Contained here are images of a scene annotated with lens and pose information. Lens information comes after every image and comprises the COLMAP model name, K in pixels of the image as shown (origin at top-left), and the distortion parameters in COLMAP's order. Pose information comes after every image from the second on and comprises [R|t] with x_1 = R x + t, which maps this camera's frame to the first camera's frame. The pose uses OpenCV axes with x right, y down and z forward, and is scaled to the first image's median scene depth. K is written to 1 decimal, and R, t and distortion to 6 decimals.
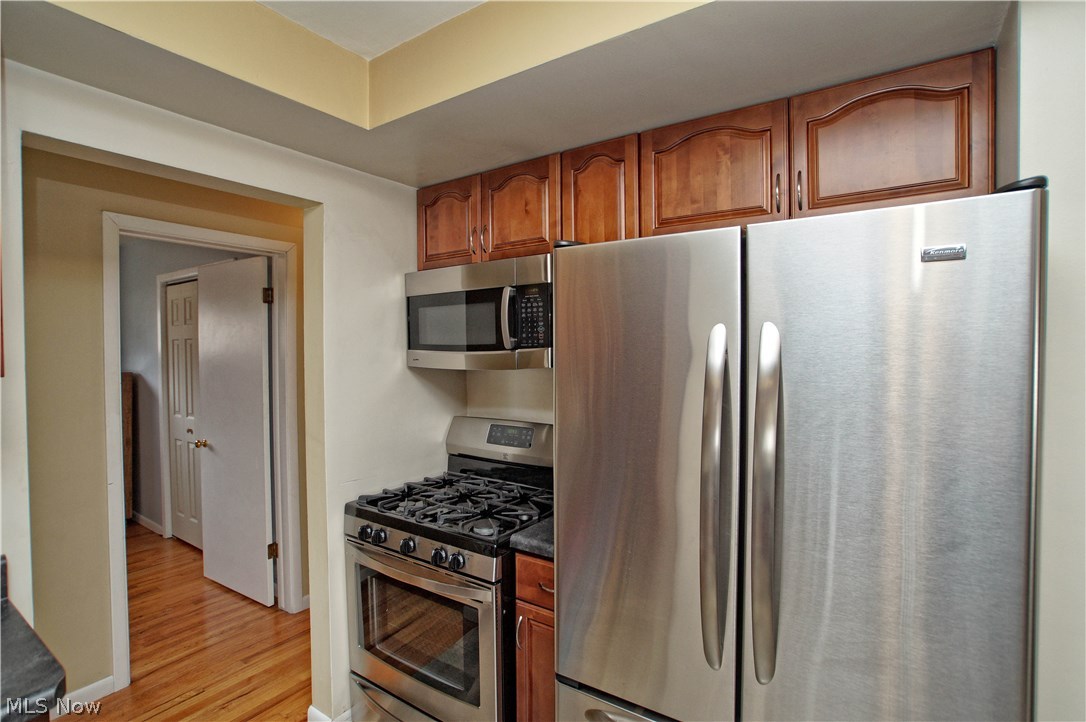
lens RADIAL K [[526.8, 0, 544.4], [0, 526.8, 362.9], [0, 0, 1]] dist [-0.059731, 0.019834]
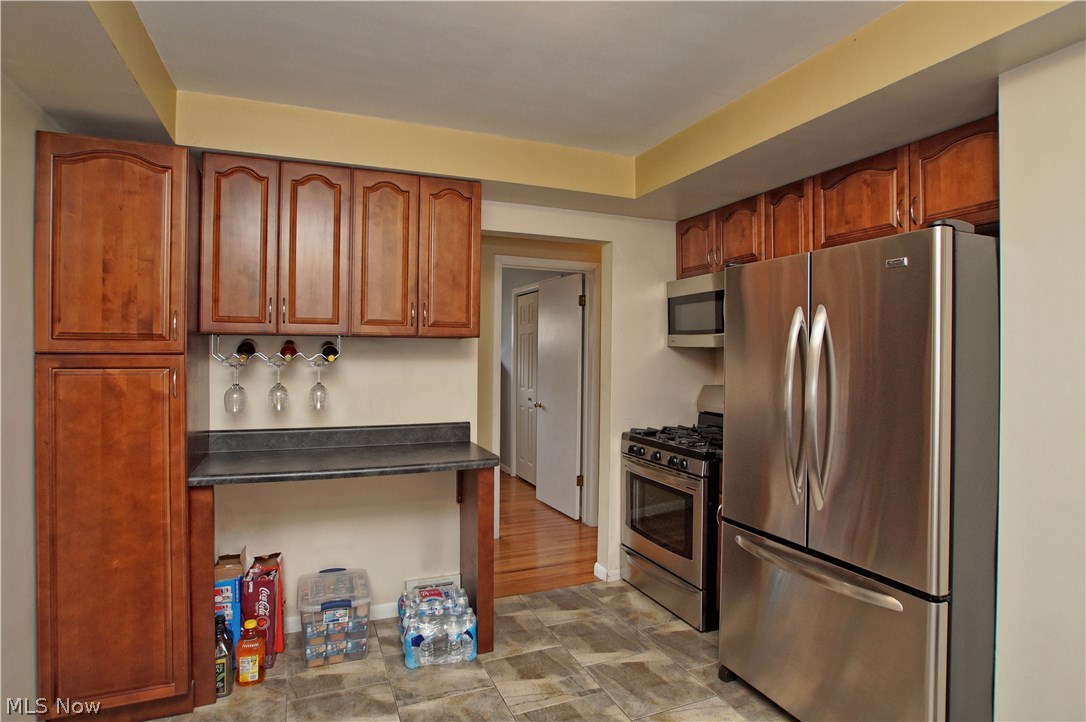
lens RADIAL K [[578.2, 0, 535.8], [0, 578.2, 359.1], [0, 0, 1]] dist [-0.043287, 0.019774]
pose [[0.839207, 0.014346, -0.543623, 0.302559], [-0.025147, 0.999606, -0.012440, 0.072559], [0.543231, 0.024110, 0.839237, -0.535078]]
